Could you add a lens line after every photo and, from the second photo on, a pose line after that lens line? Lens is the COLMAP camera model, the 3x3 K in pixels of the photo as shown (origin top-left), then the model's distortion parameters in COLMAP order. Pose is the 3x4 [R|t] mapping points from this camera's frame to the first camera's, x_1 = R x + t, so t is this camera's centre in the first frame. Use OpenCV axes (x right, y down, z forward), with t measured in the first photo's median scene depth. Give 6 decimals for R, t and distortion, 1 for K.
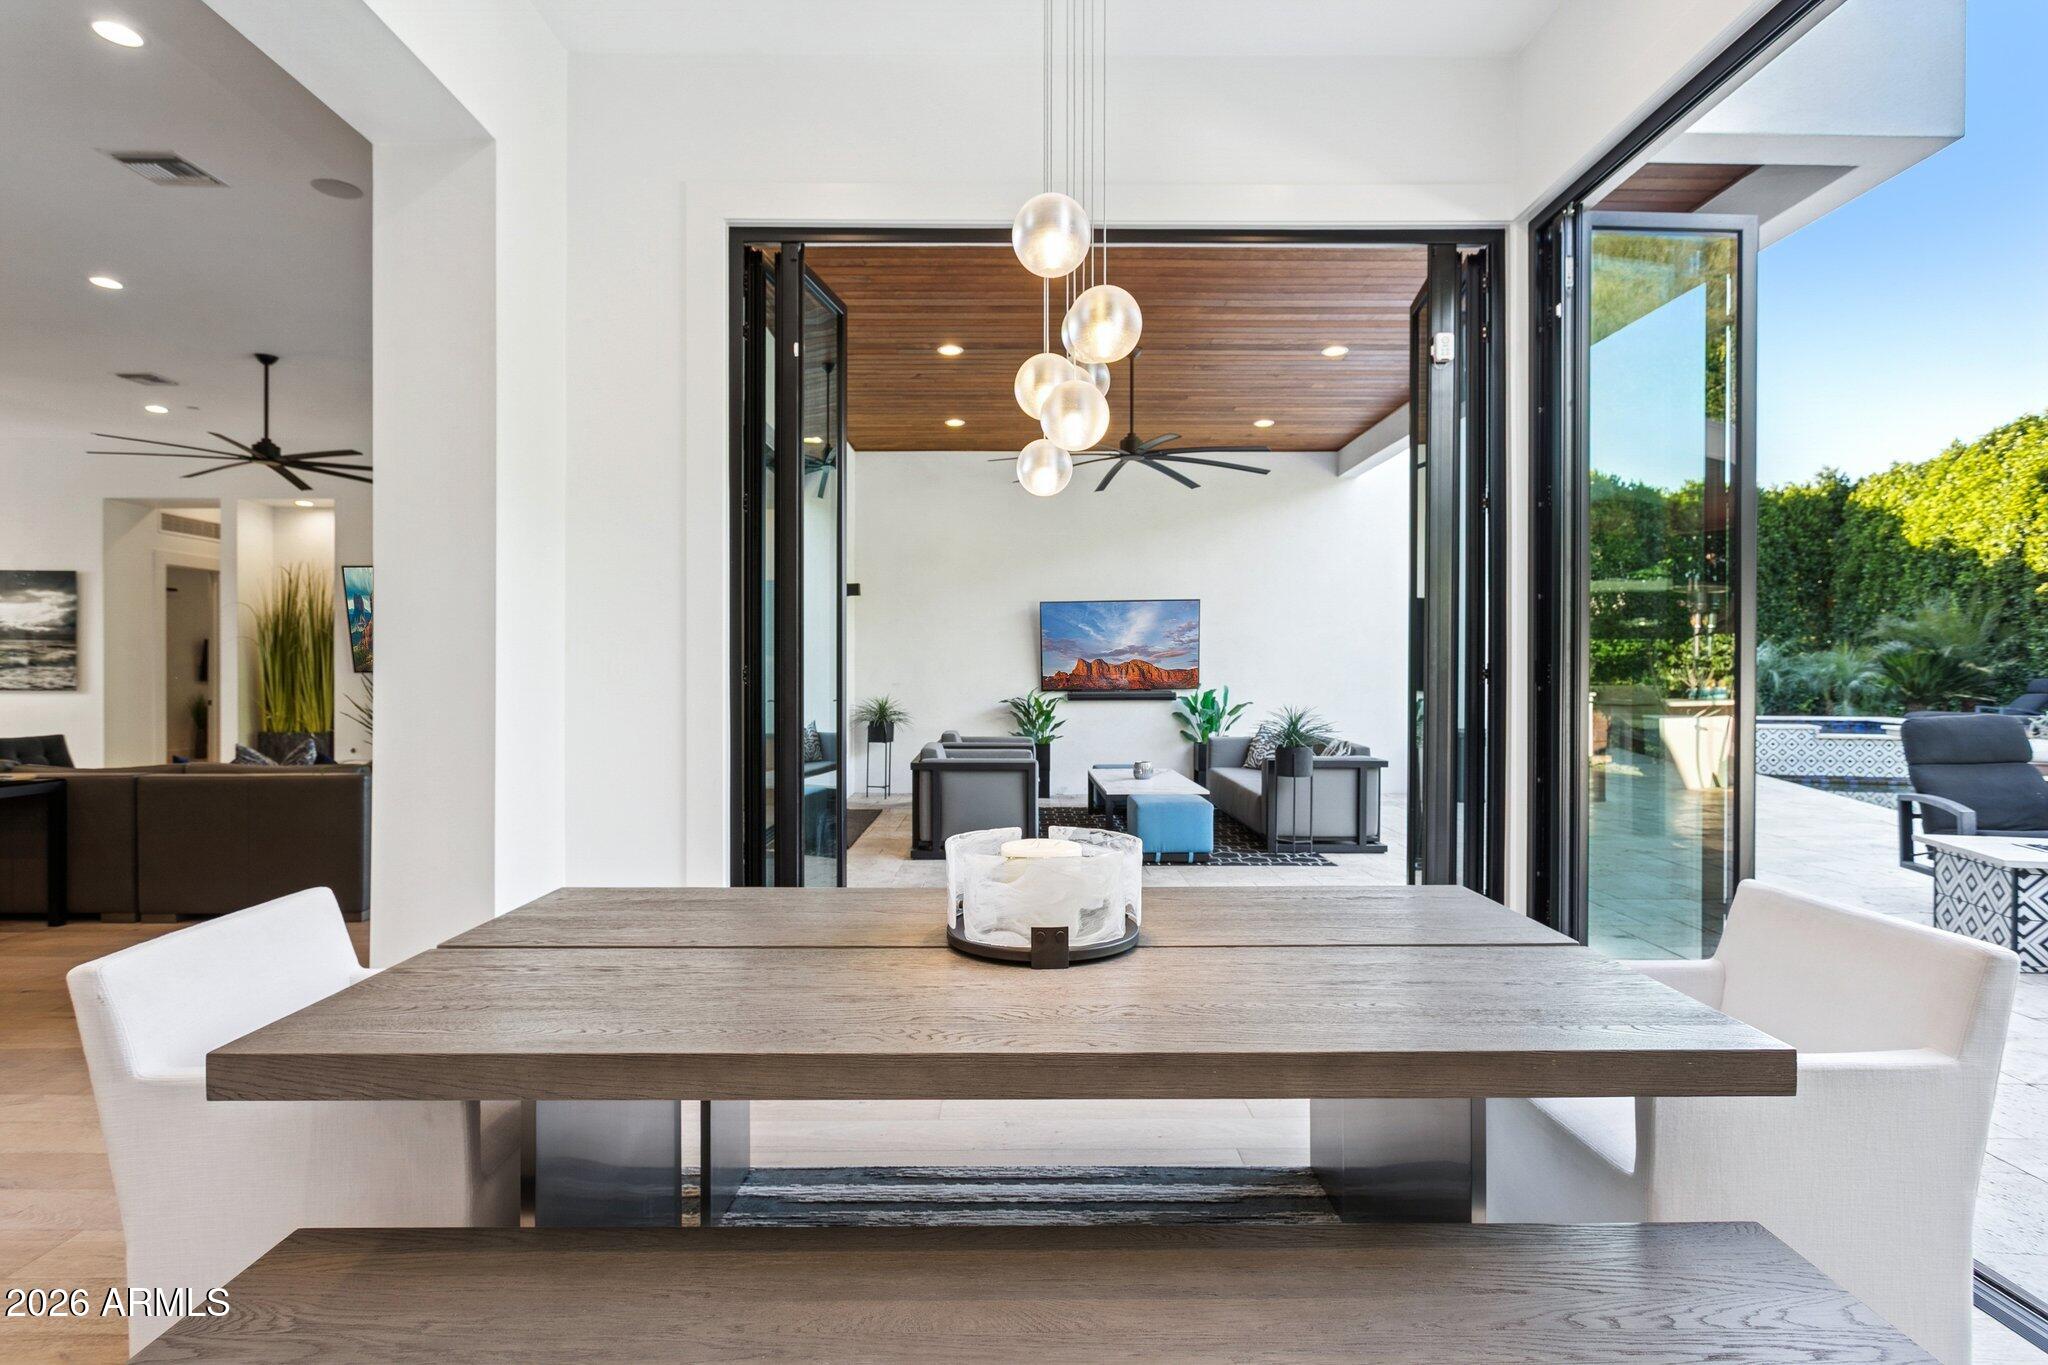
lens RADIAL K [[1008.5, 0, 990.0], [0, 1008.5, 688.2], [0, 0, 1]] dist [-0.006396, 0.000892]
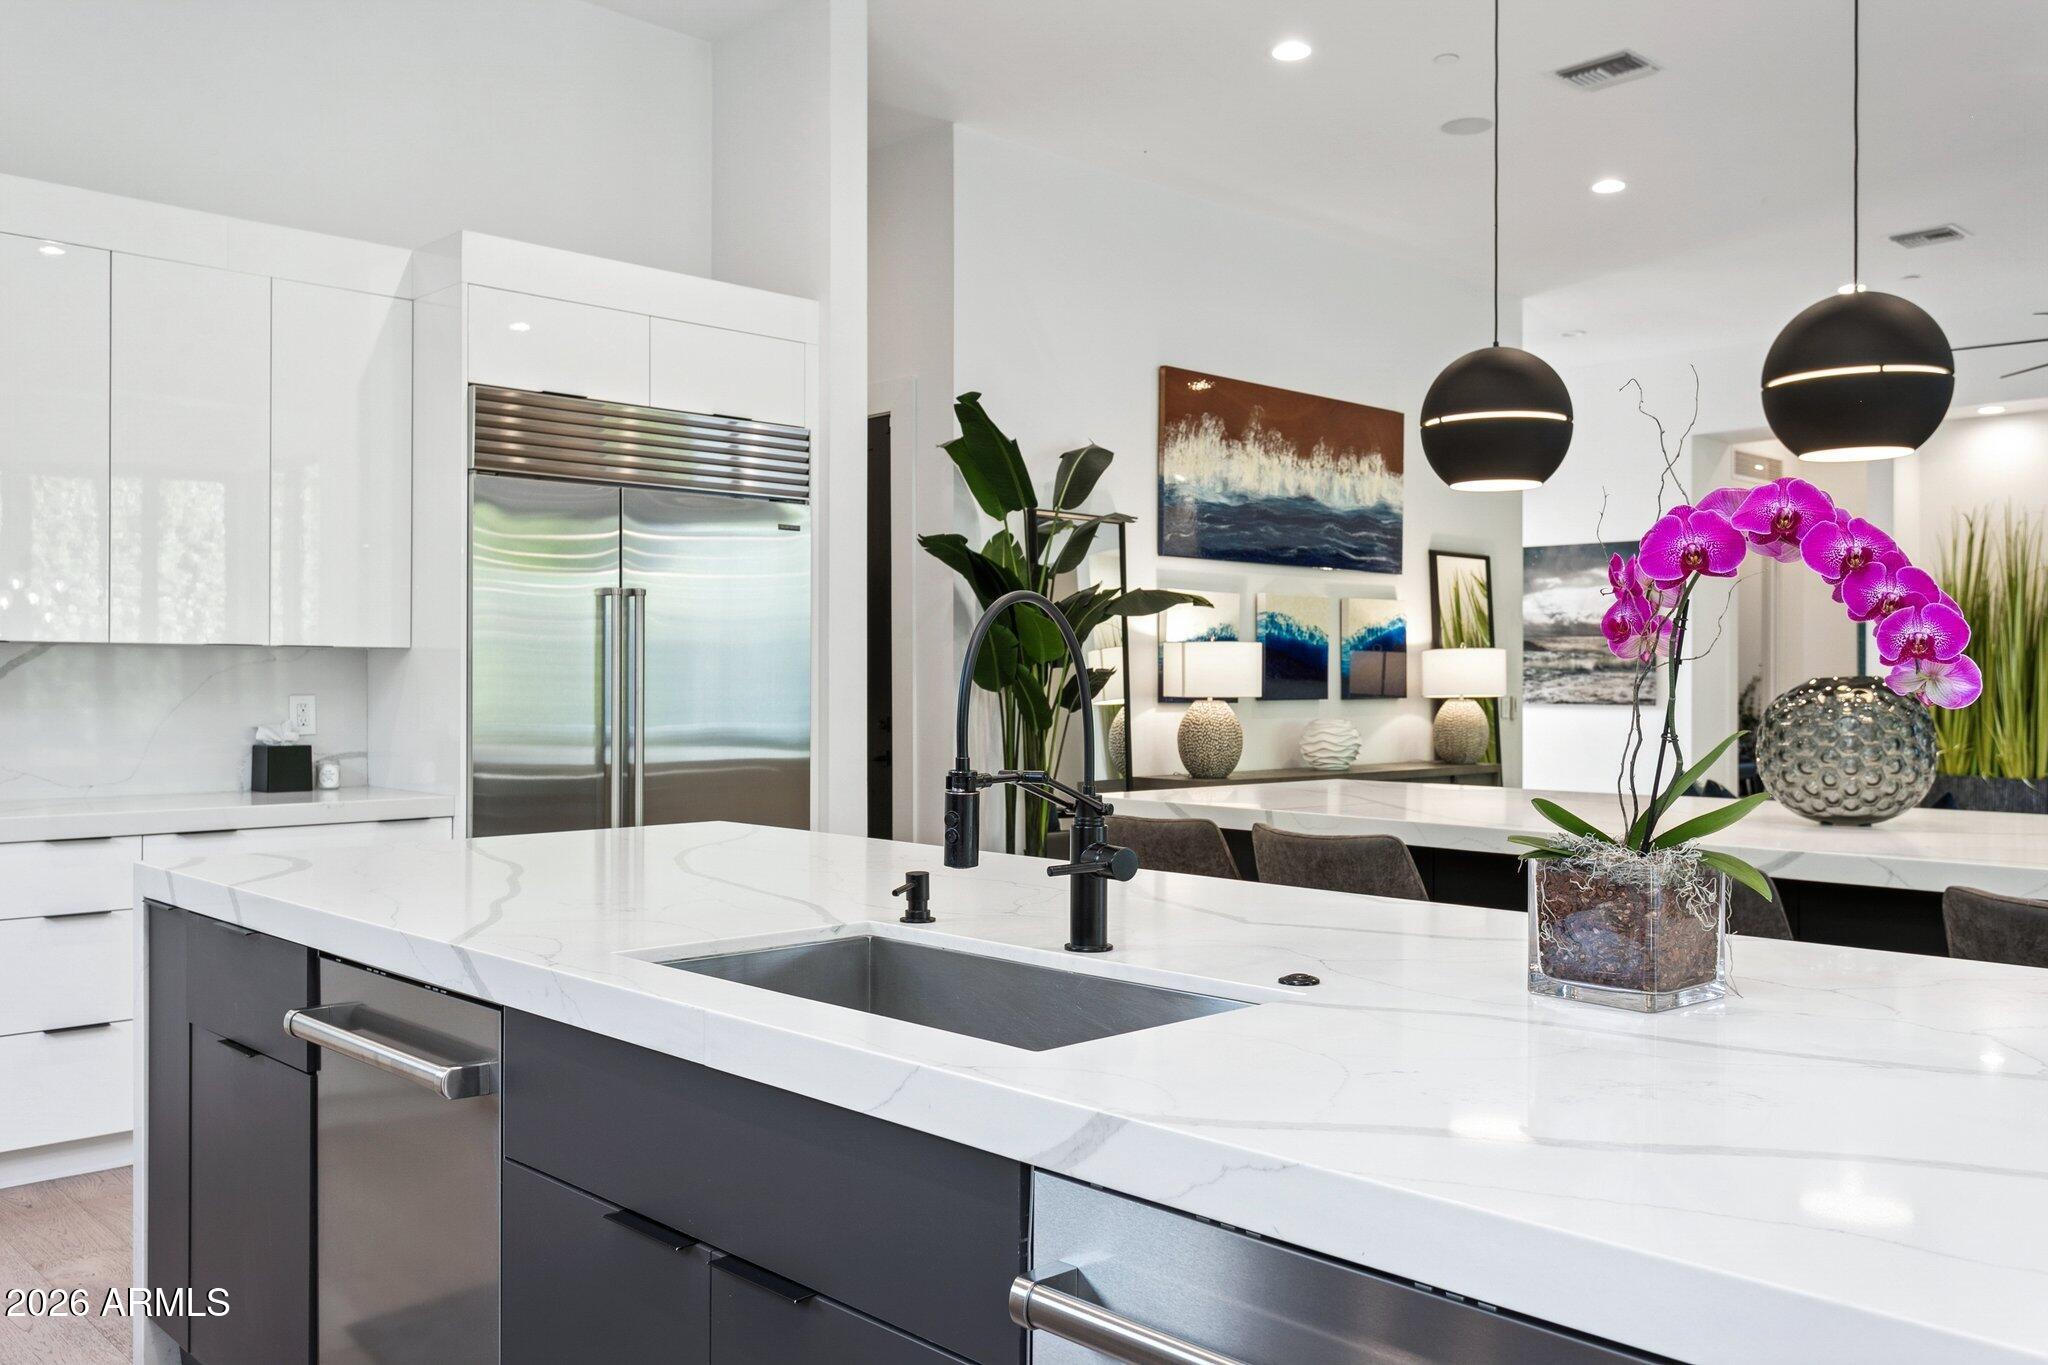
lens RADIAL K [[1659.1, 0, 1053.5], [0, 1659.1, 691.2], [0, 0, 1]] dist [0.022031, -0.006717]
pose [[0.688409, 0.007686, -0.725282, -0.344502], [-0.015110, 0.999879, -0.003745, 0.002842], [0.725166, 0.013537, 0.688442, -0.130405]]
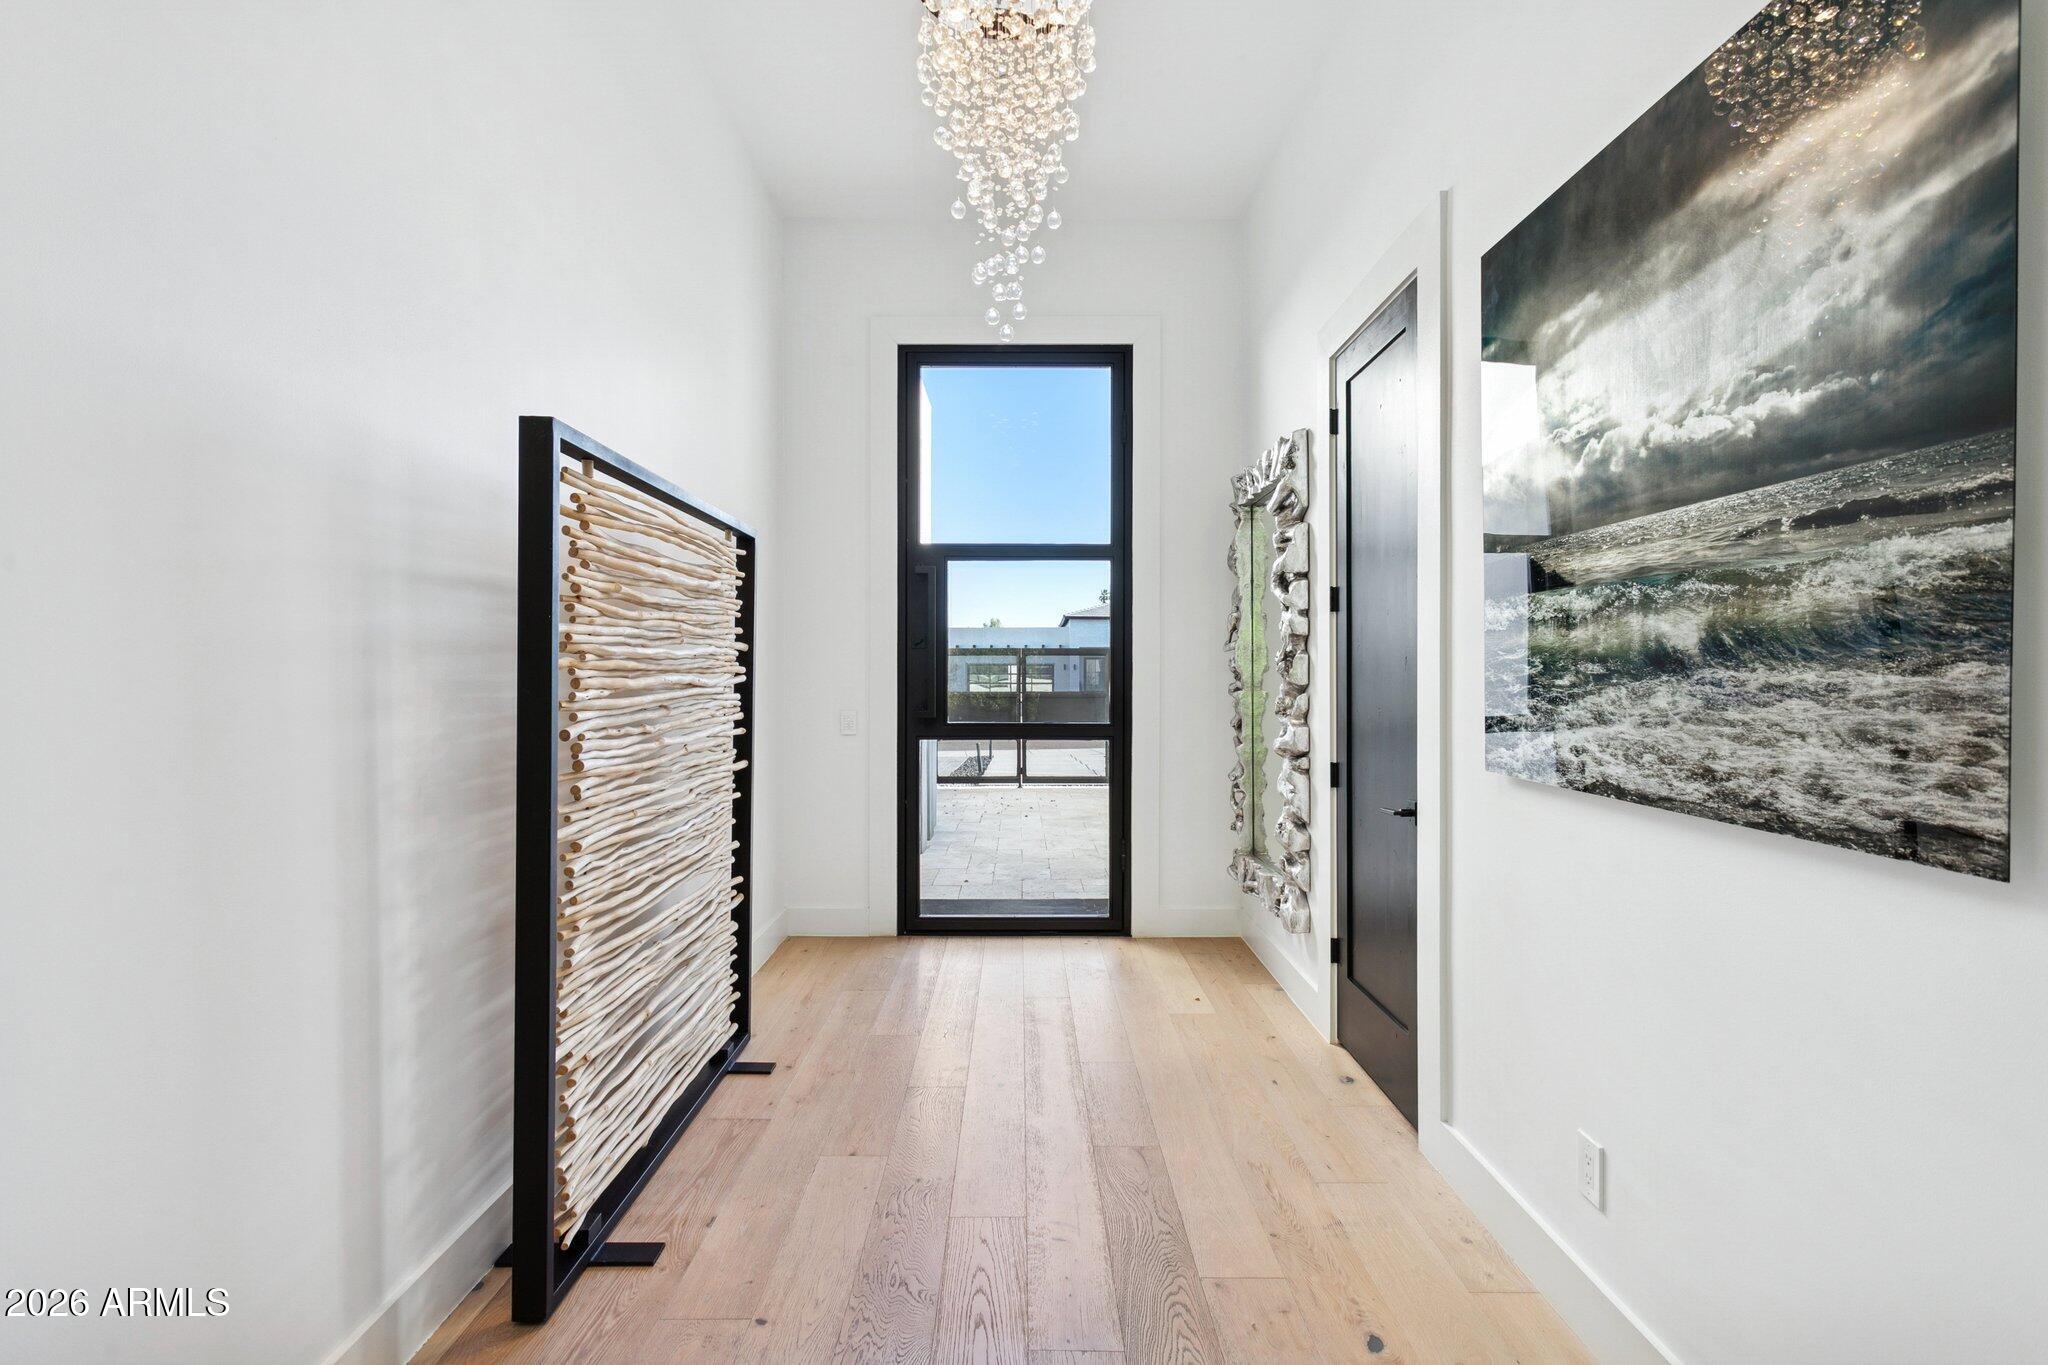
lens RADIAL K [[969.3, 0, 1022.1], [0, 969.3, 679.2], [0, 0, 1]] dist [-0.000469, 0.000481]
pose [[-0.014178, 0.001541, -0.999898, -0.803546], [-0.011654, 0.999931, 0.001706, -0.018671], [0.999832, 0.011677, -0.014159, 0.894274]]
